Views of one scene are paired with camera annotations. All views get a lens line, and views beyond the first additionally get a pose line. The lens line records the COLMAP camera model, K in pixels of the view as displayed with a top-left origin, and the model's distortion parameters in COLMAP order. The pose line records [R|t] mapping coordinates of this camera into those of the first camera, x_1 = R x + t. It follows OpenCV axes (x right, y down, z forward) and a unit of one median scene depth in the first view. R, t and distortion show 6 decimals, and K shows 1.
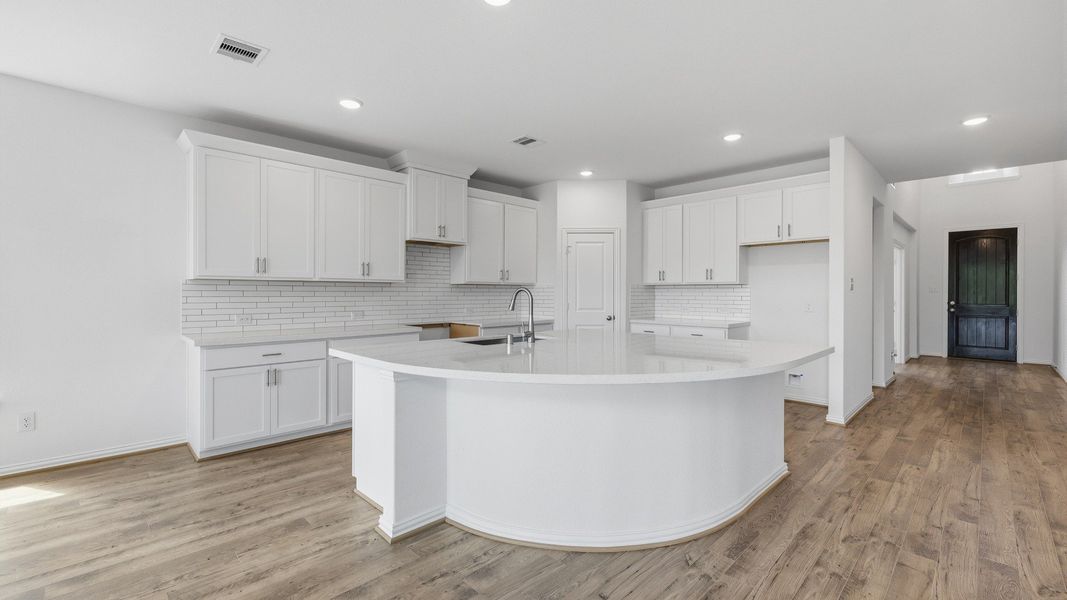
lens RADIAL K [[447.6, 0, 534.9], [0, 447.6, 293.4], [0, 0, 1]] dist [0.001313, 0.000165]
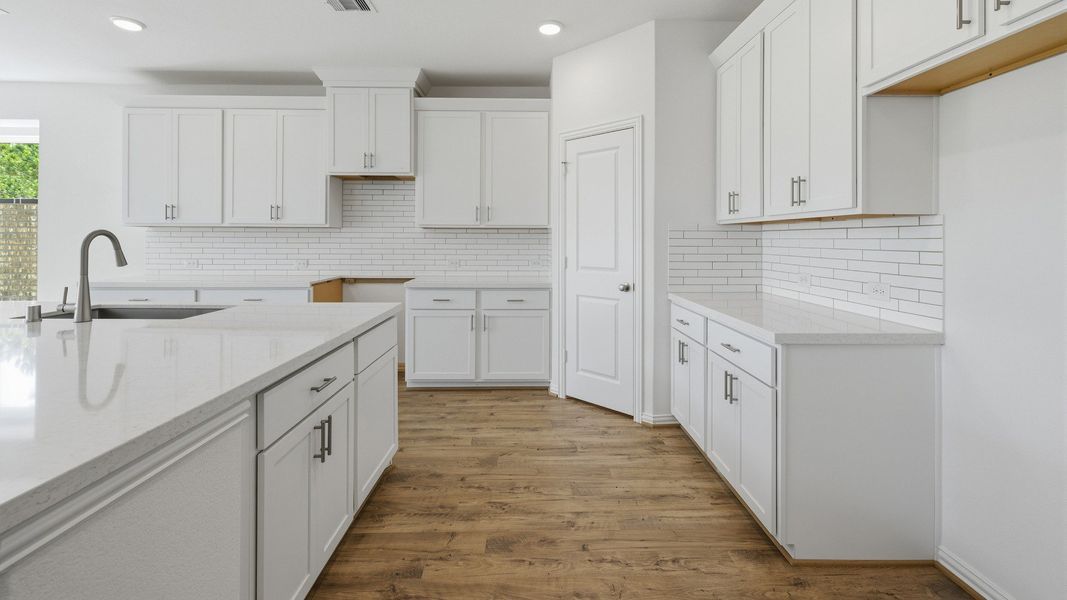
lens RADIAL K [[447.6, 0, 533.4], [0, 447.6, 237.5], [0, 0, 1]] dist [0.003117, 0.000201]
pose [[0.723358, -0.001355, -0.690472, 0.566827], [-0.003322, 0.999980, -0.005442, -0.001024], [0.690465, 0.006230, 0.723339, 0.665333]]
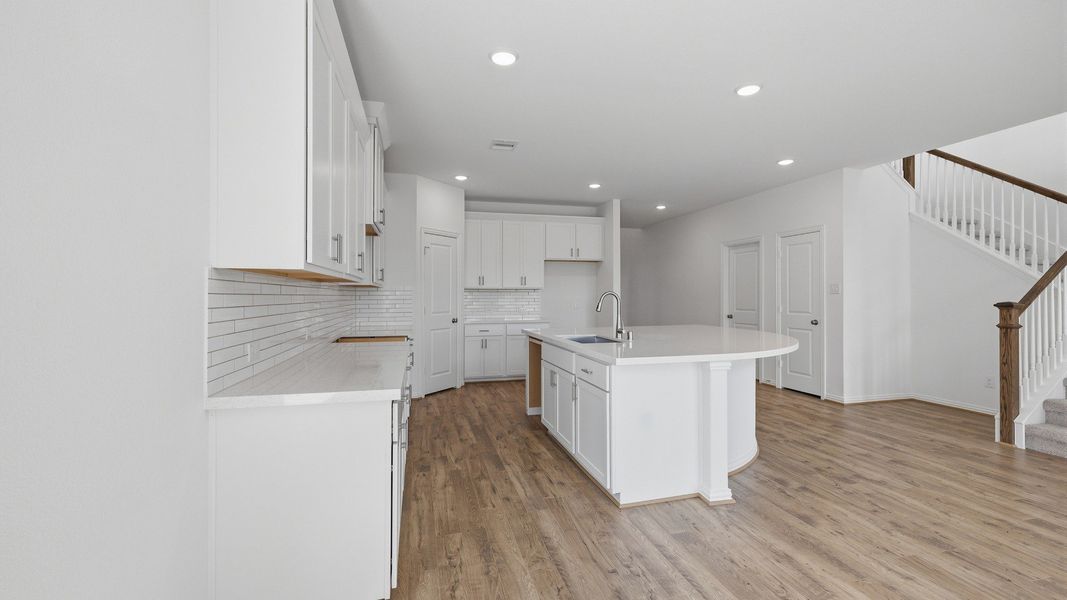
lens RADIAL K [[447.6, 0, 534.9], [0, 447.6, 293.4], [0, 0, 1]] dist [0.001313, 0.000165]
pose [[0.498161, 0.003262, 0.867078, -0.785402], [0.001796, 0.999987, -0.004794, -0.002303], [-0.867083, 0.003946, 0.498149, 0.411292]]
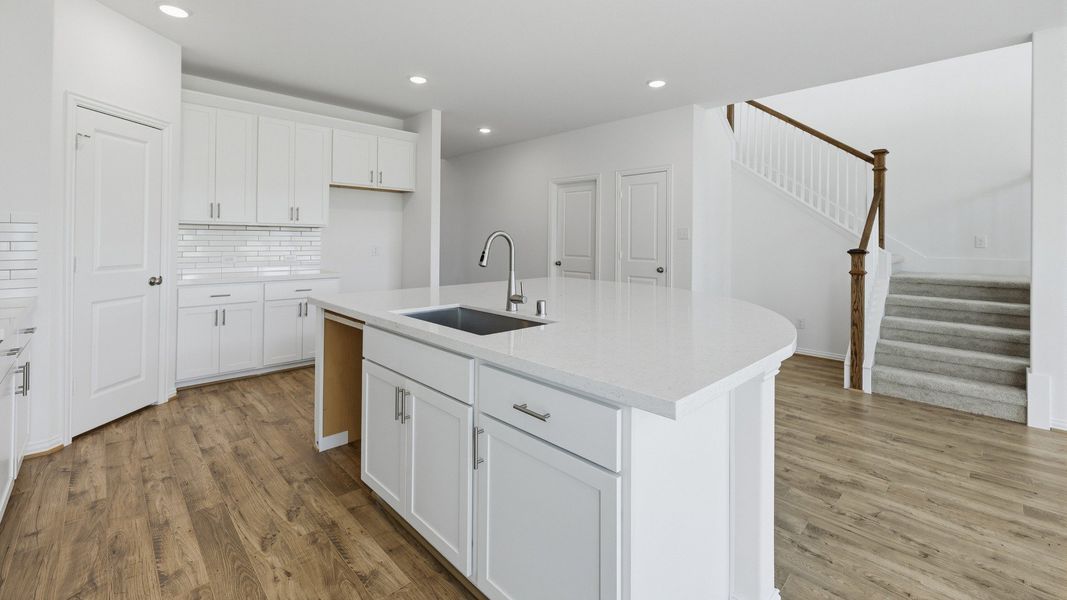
lens RADIAL K [[446.7, 0, 534.2], [0, 446.7, 237.6], [0, 0, 1]] dist [0.000869, 0.000172]
pose [[0.006979, 0.004688, 0.999965, -0.477113], [-0.008899, 0.999950, -0.004626, -0.000244], [-0.999936, -0.008866, 0.007020, 0.657499]]
